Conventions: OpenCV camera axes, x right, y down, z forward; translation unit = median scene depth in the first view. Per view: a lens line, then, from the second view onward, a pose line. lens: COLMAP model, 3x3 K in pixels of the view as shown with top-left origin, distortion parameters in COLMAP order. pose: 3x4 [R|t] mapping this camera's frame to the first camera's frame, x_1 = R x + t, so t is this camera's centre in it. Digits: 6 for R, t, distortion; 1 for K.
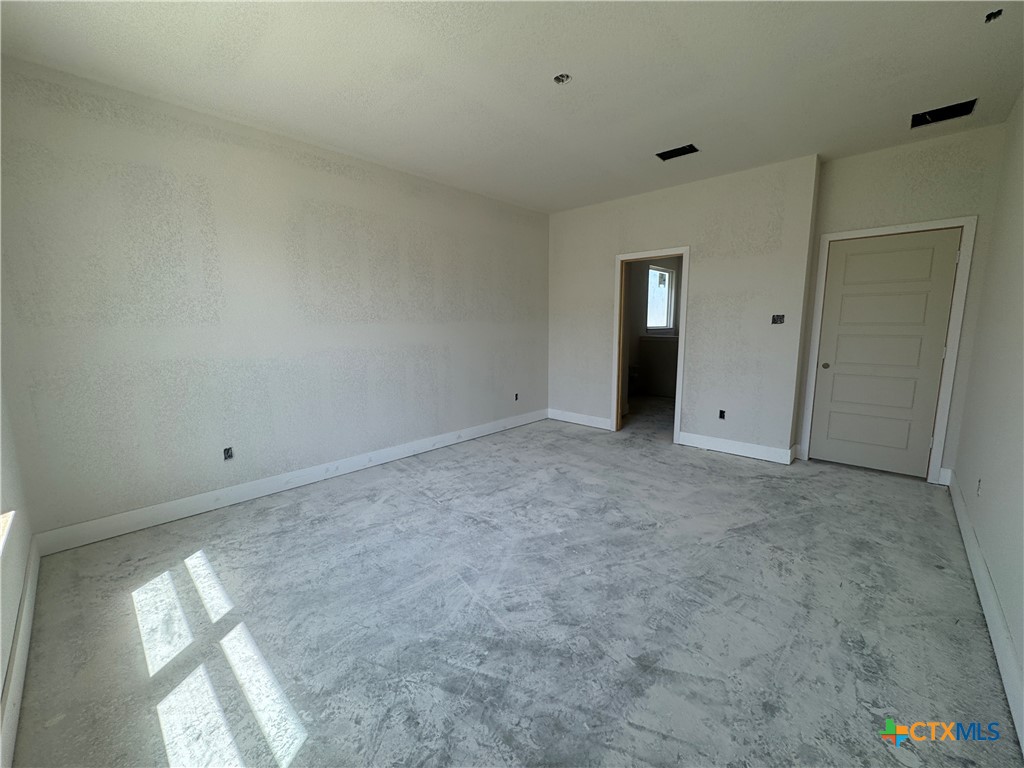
lens RADIAL K [[410.1, 0, 512.9], [0, 410.1, 383.0], [0, 0, 1]] dist [-0.002905, 0.000511]
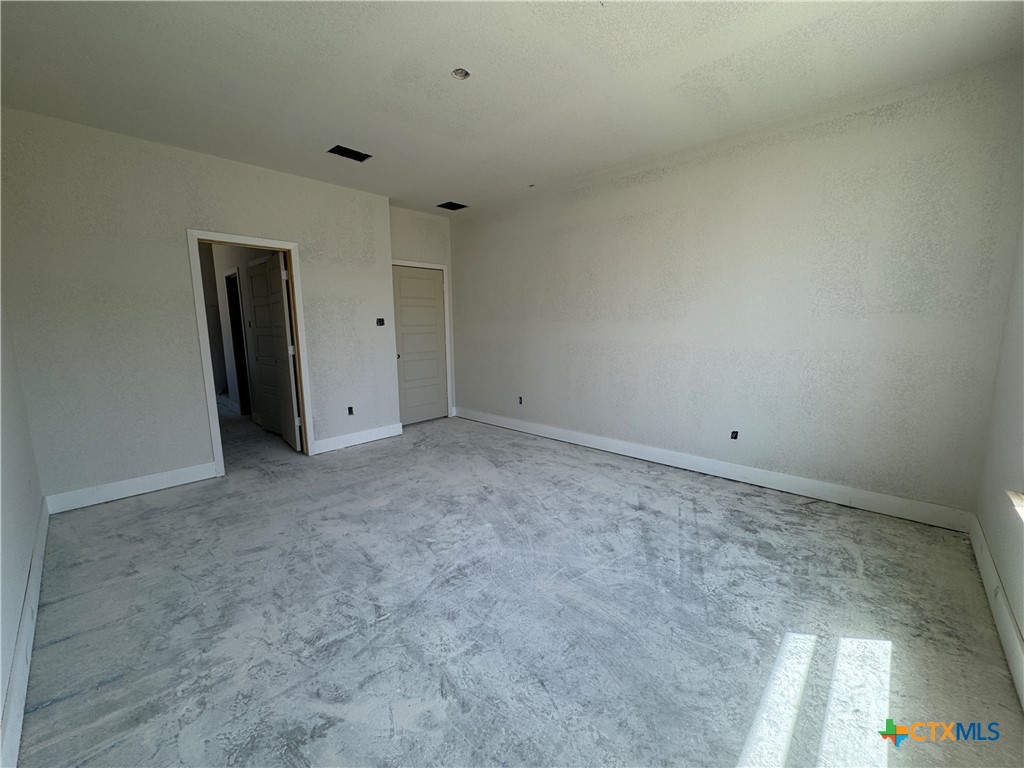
lens RADIAL K [[410.1, 0, 512.9], [0, 410.1, 383.0], [0, 0, 1]] dist [-0.002905, 0.000511]
pose [[-0.001783, -0.137789, 0.990460, -0.803647], [0.155822, 0.978325, 0.136381, -0.109830], [-0.987784, 0.154579, 0.019726, 0.819302]]
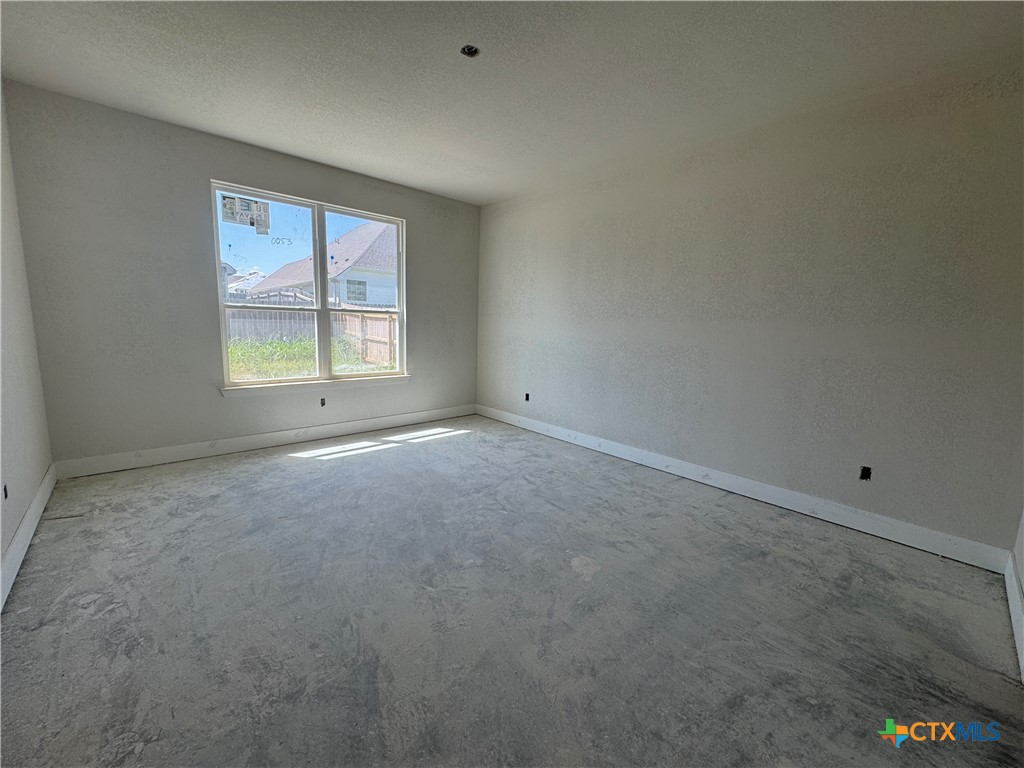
lens RADIAL K [[410.1, 0, 512.9], [0, 410.1, 383.0], [0, 0, 1]] dist [-0.002905, 0.000511]
pose [[-0.070140, 0.152385, -0.985829, 0.973463], [-0.178591, 0.970378, 0.162703, -0.146361], [0.981420, 0.187472, -0.040848, 1.073877]]
